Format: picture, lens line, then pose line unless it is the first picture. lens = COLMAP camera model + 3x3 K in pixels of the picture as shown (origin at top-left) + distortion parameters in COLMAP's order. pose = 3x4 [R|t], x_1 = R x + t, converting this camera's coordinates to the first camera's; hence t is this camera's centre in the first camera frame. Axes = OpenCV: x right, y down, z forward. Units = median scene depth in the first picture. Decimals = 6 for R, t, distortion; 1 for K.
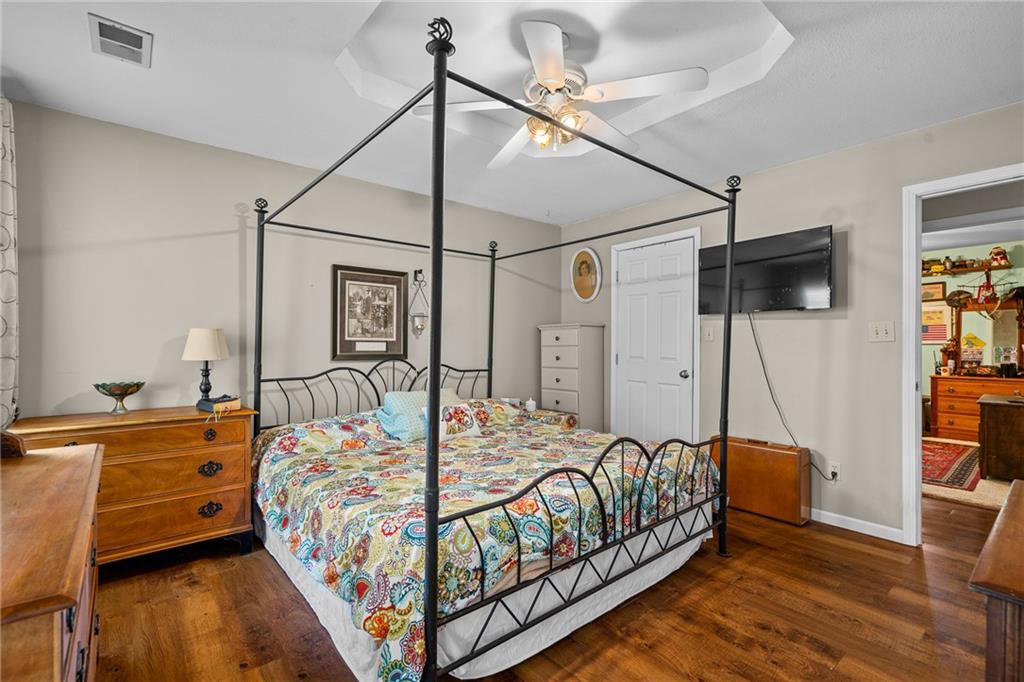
lens RADIAL K [[465.0, 0, 512.2], [0, 465.0, 343.3], [0, 0, 1]] dist [-0.004051, 0.002965]
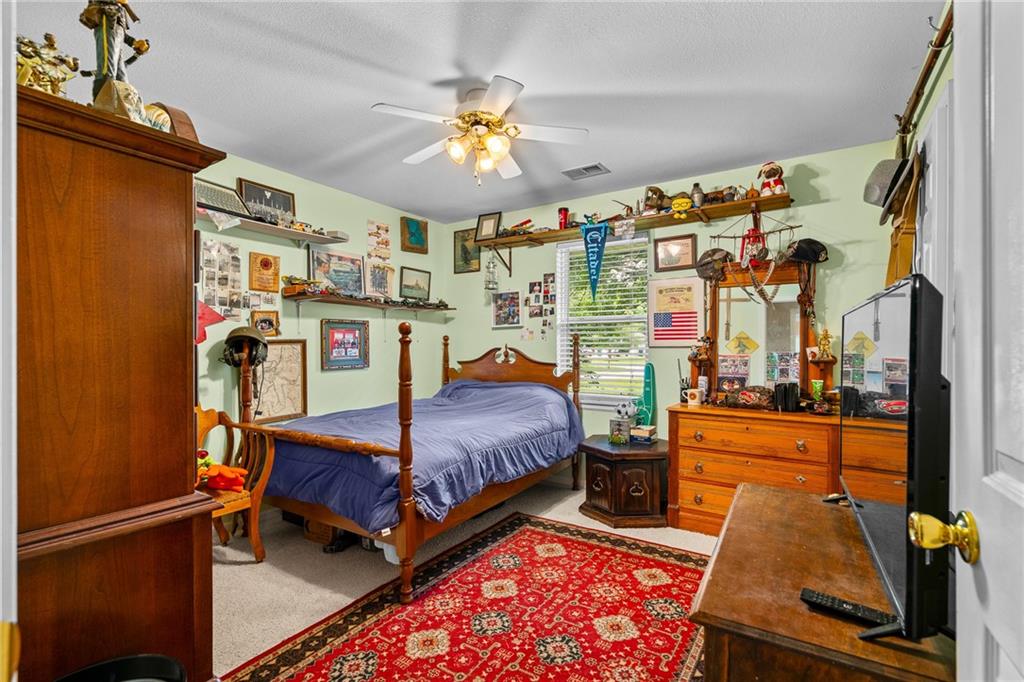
lens RADIAL K [[465.0, 0, 512.7], [0, 465.0, 344.9], [0, 0, 1]] dist [-0.004051, 0.002965]
pose [[0.957343, -0.000101, 0.288954, 0.589432], [0.000099, 1.000000, 0.000022, -0.000548], [-0.288954, 0.000008, 0.957343, 0.557738]]
